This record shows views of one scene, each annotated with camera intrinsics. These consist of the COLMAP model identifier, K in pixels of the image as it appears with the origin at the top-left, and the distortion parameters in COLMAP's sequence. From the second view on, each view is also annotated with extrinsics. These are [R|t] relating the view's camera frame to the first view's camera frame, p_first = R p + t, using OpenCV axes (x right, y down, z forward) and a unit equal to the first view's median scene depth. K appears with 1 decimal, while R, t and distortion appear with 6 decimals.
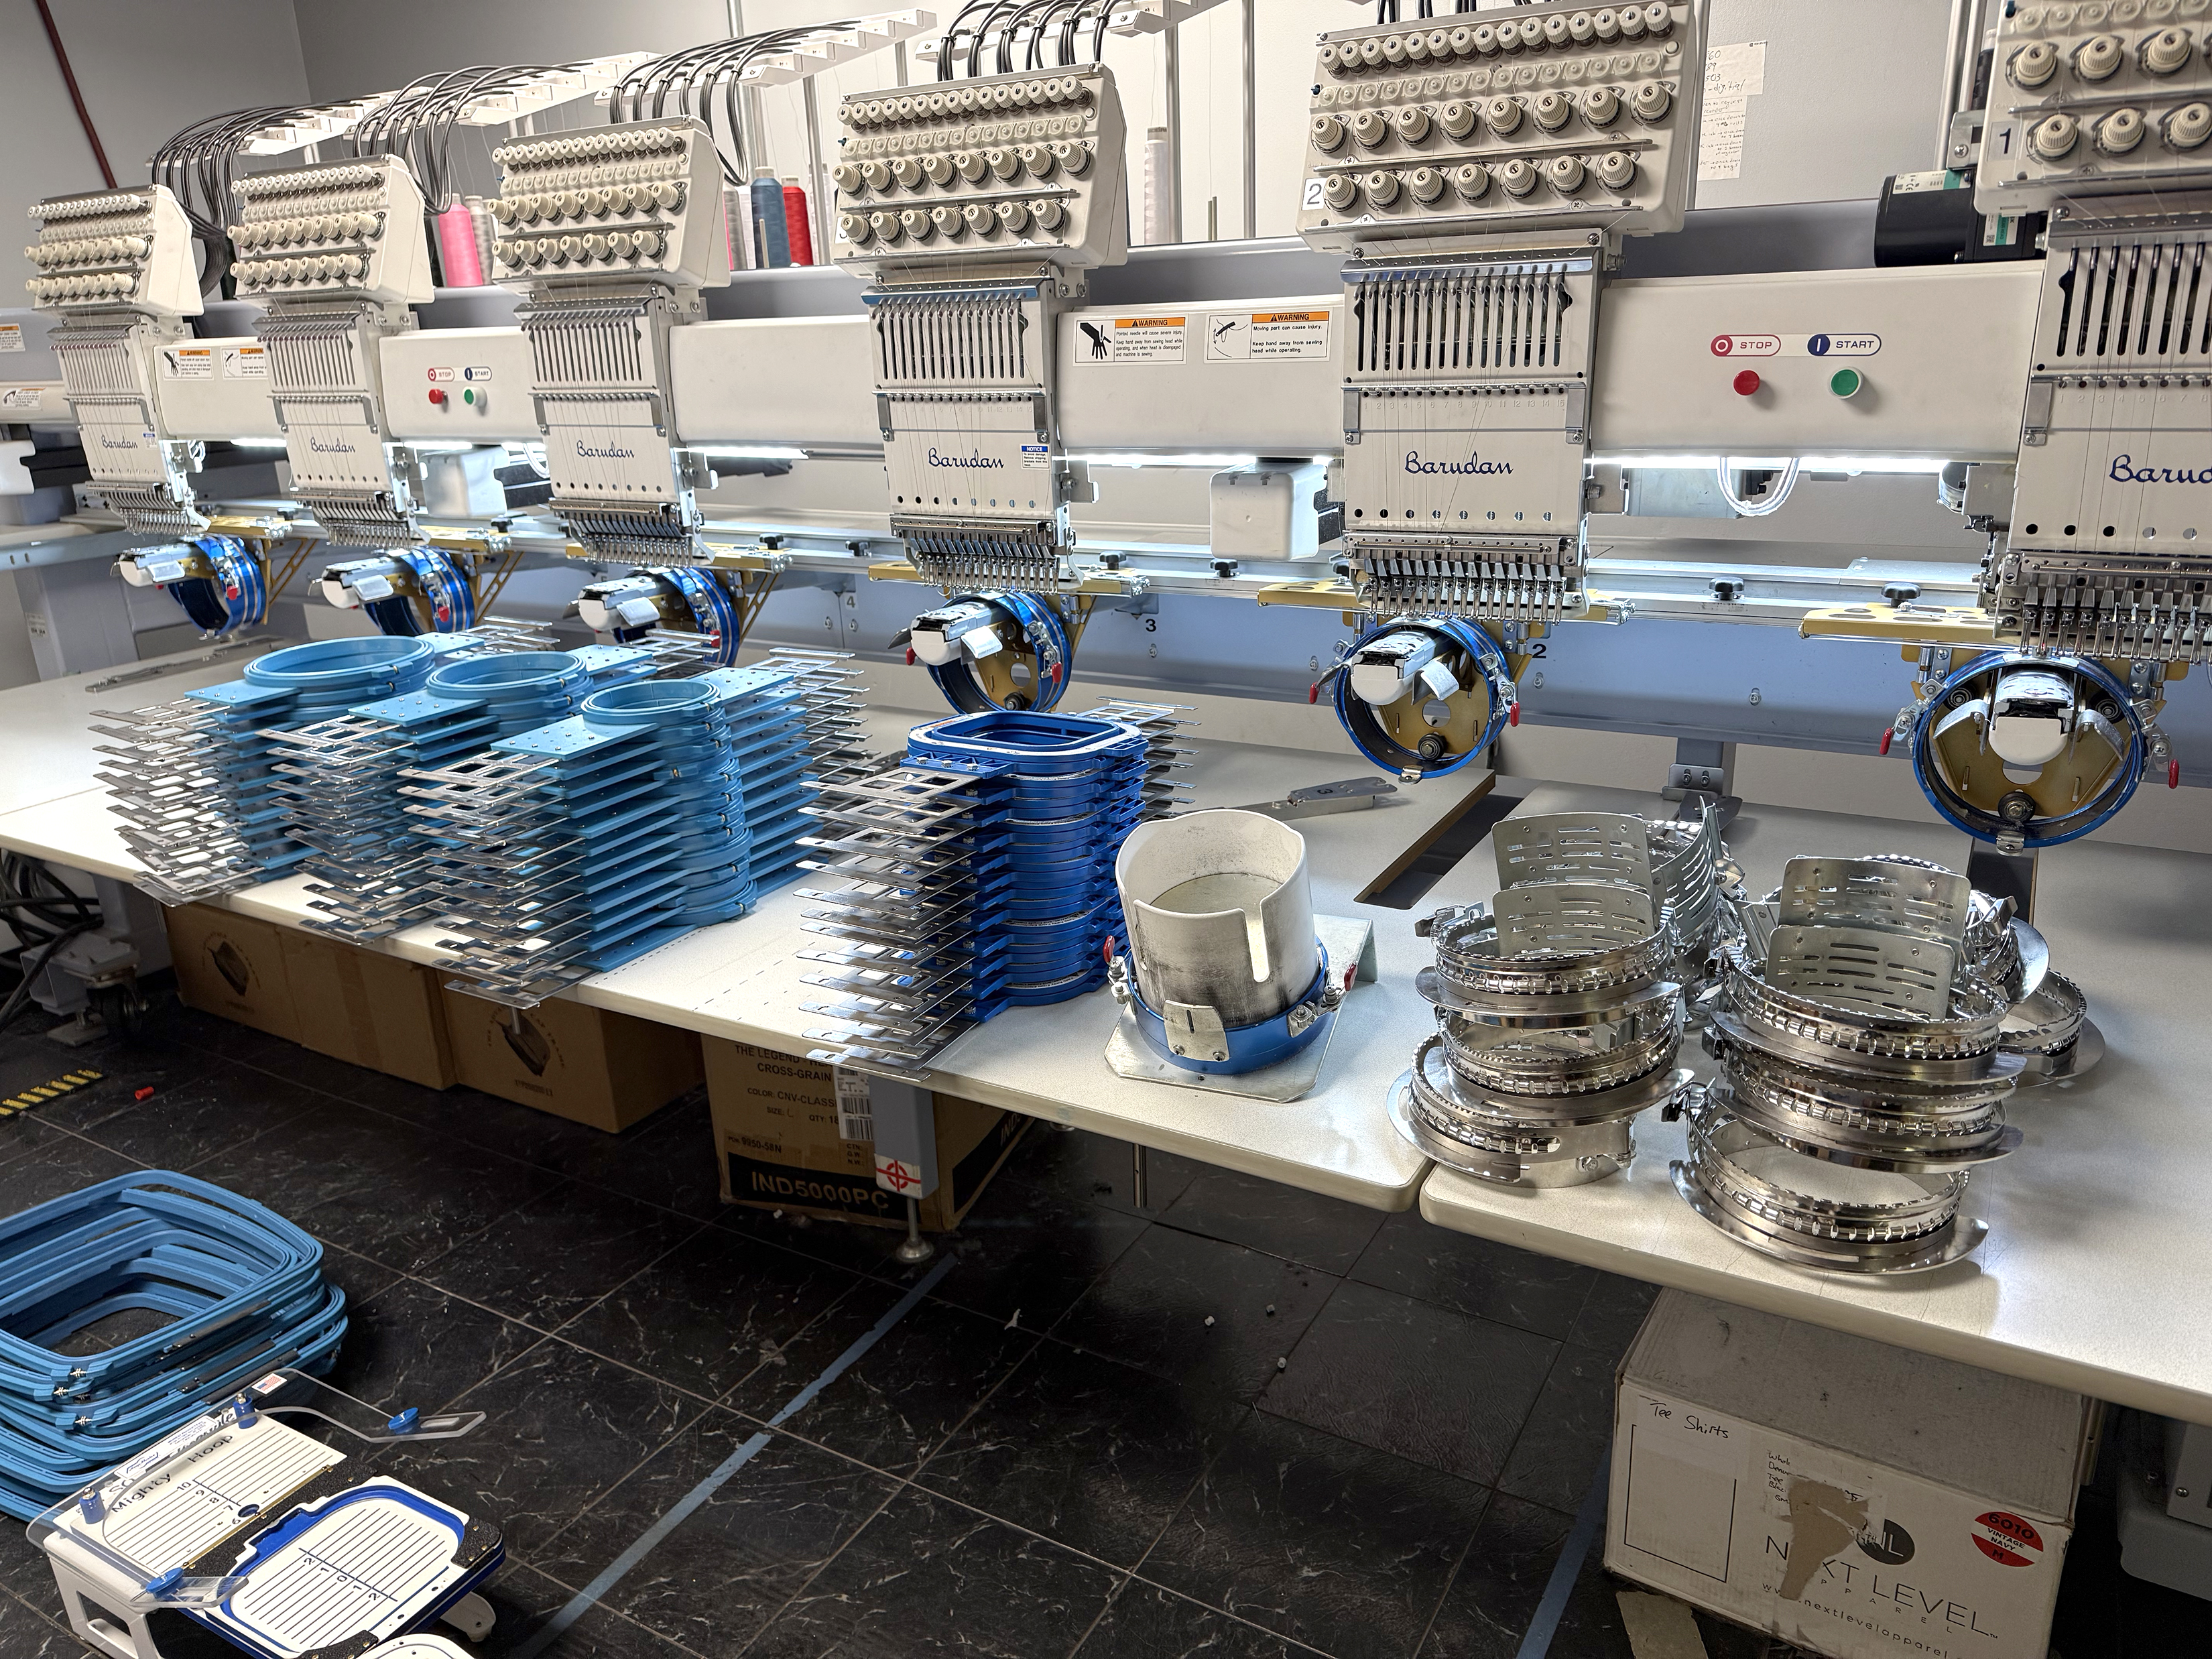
lens RADIAL K [[1544.4, 0, 1183.4], [0, 1544.4, 836.4], [0, 0, 1]] dist [0.049546, -0.055082]
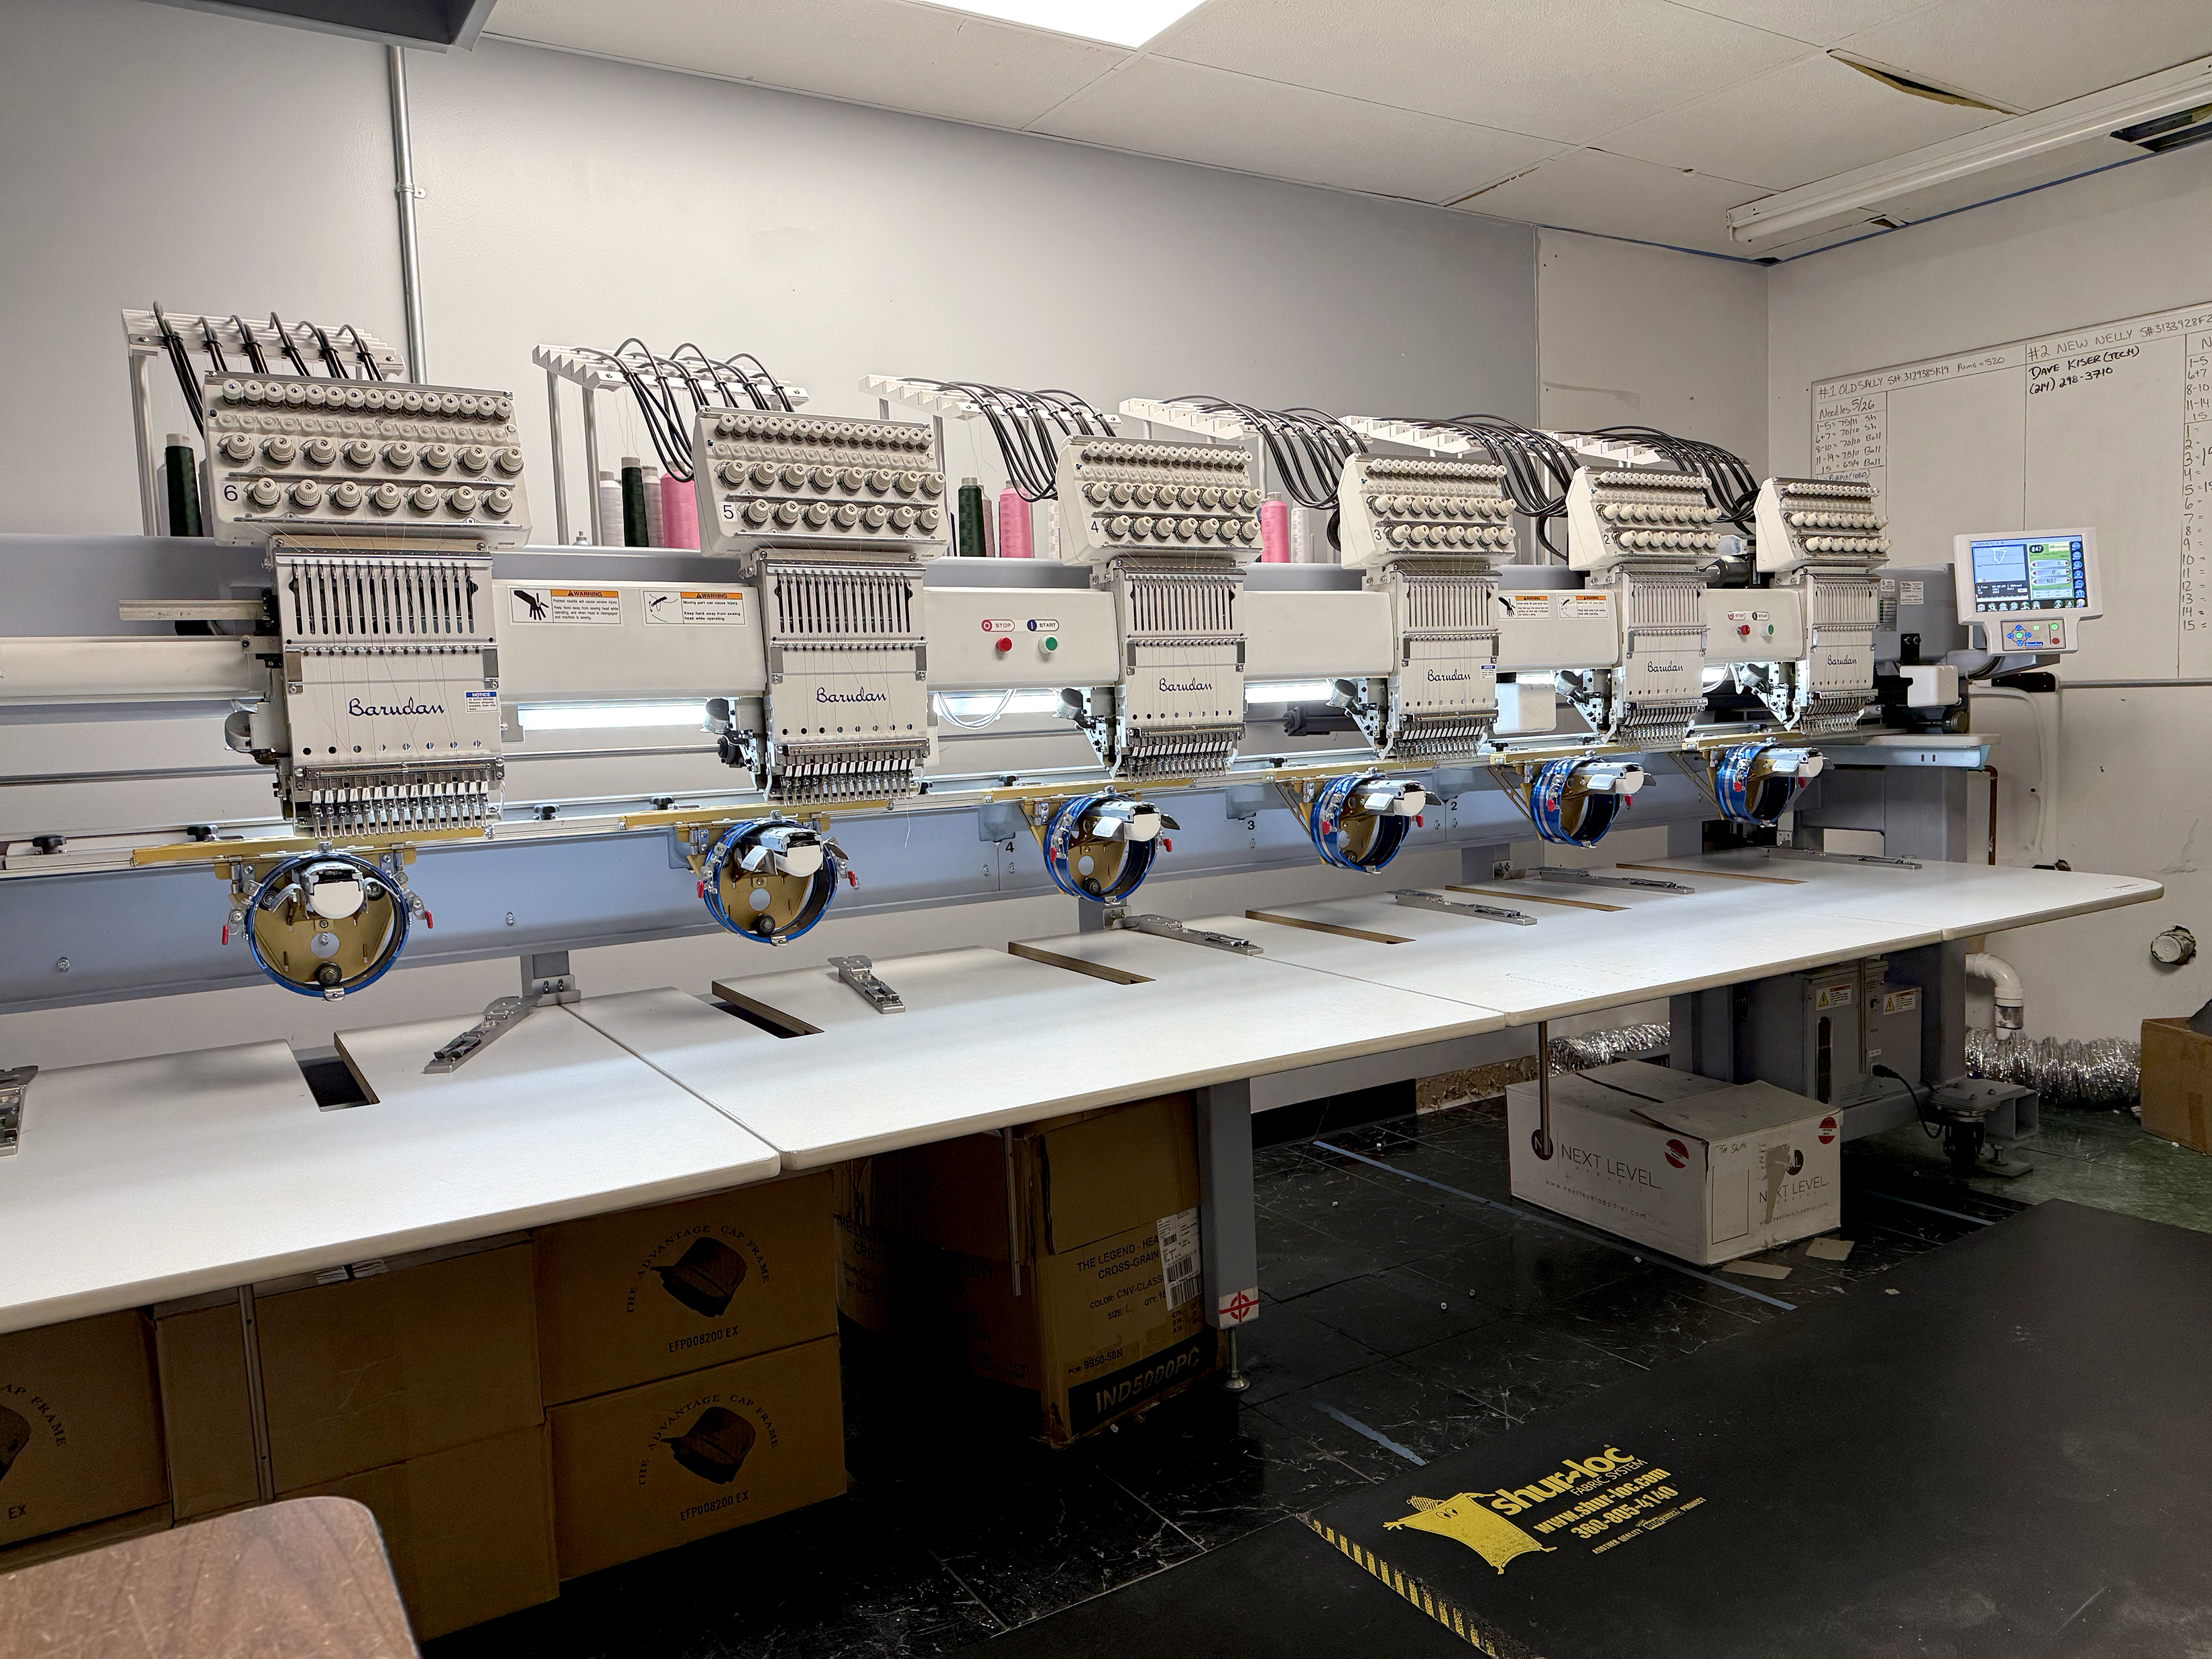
lens RADIAL K [[1544.4, 0, 1183.4], [0, 1544.4, 836.4], [0, 0, 1]] dist [0.049546, -0.055082]
pose [[0.450301, -0.078678, 0.889404, -1.221403], [0.280588, 0.958116, -0.057304, -0.062507], [-0.847643, 0.275360, 0.453517, 0.422773]]
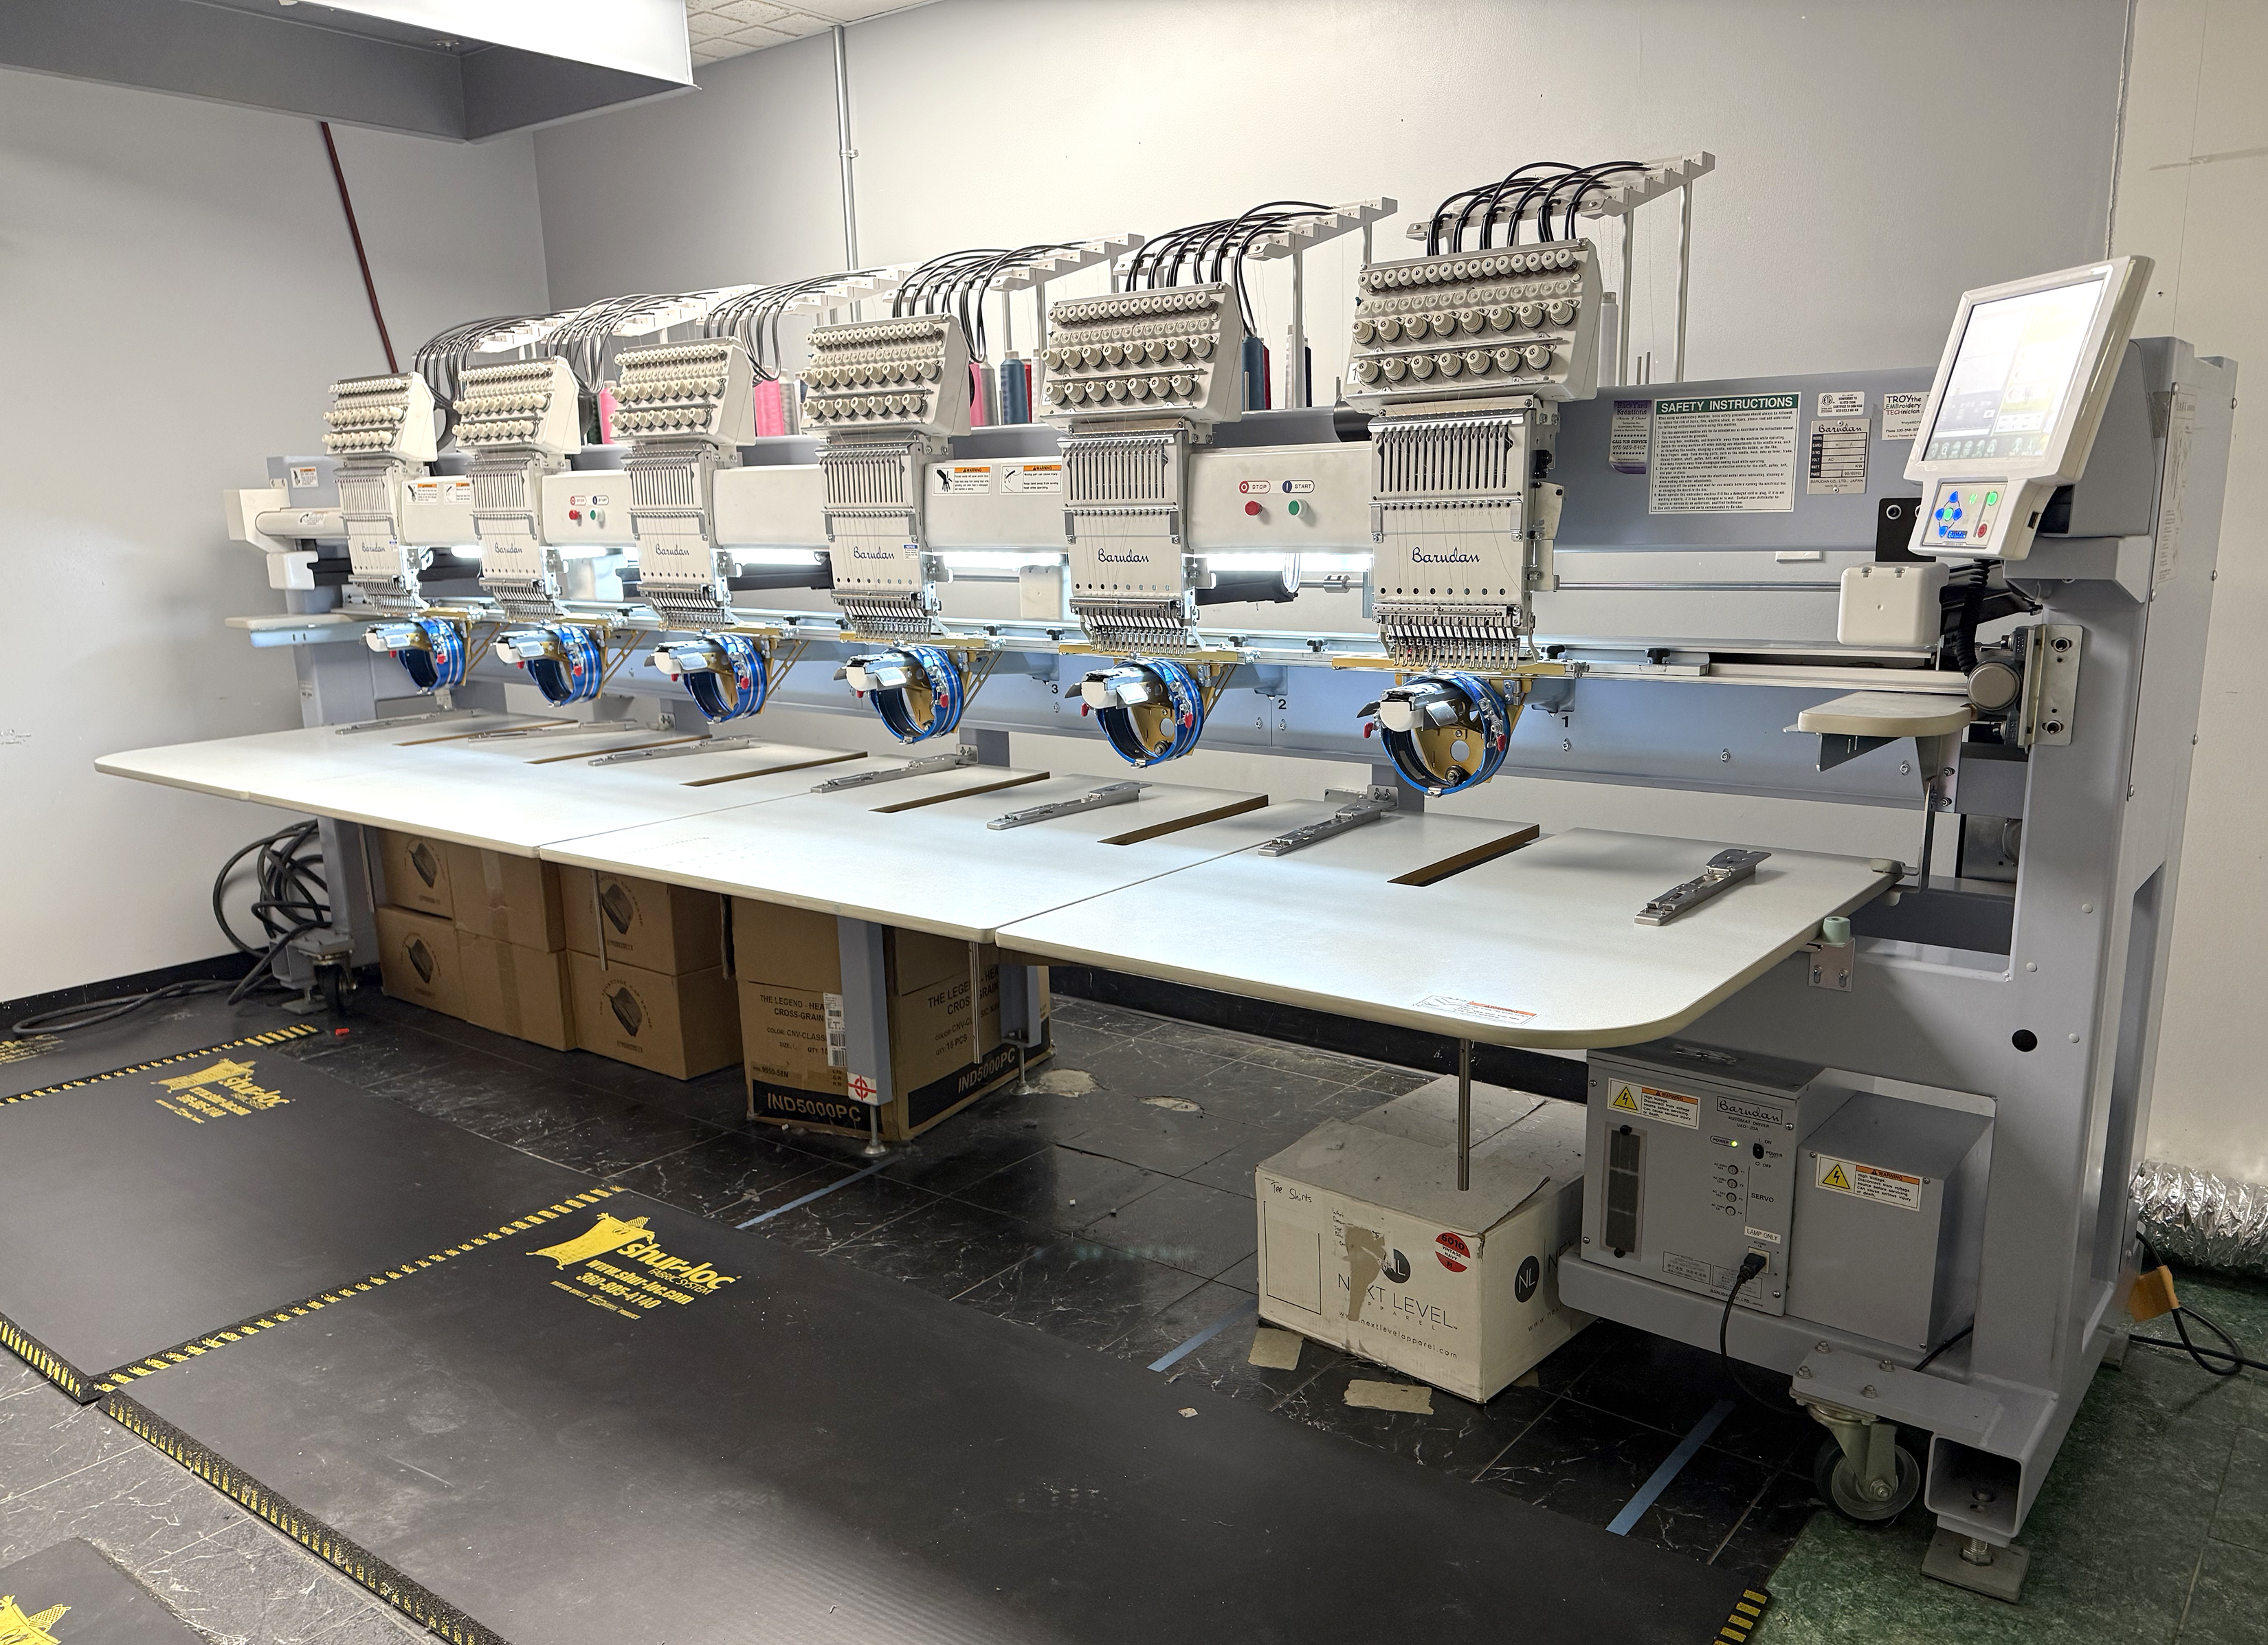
lens RADIAL K [[1642.3, 0, 1269.4], [0, 1642.3, 911.8], [0, 0, 1]] dist [0.152133, -0.233225]
pose [[0.993027, 0.046056, -0.108521, 0.327815], [-0.055076, 0.995139, -0.081634, 0.166616], [0.104234, 0.087041, 0.990737, -0.427424]]
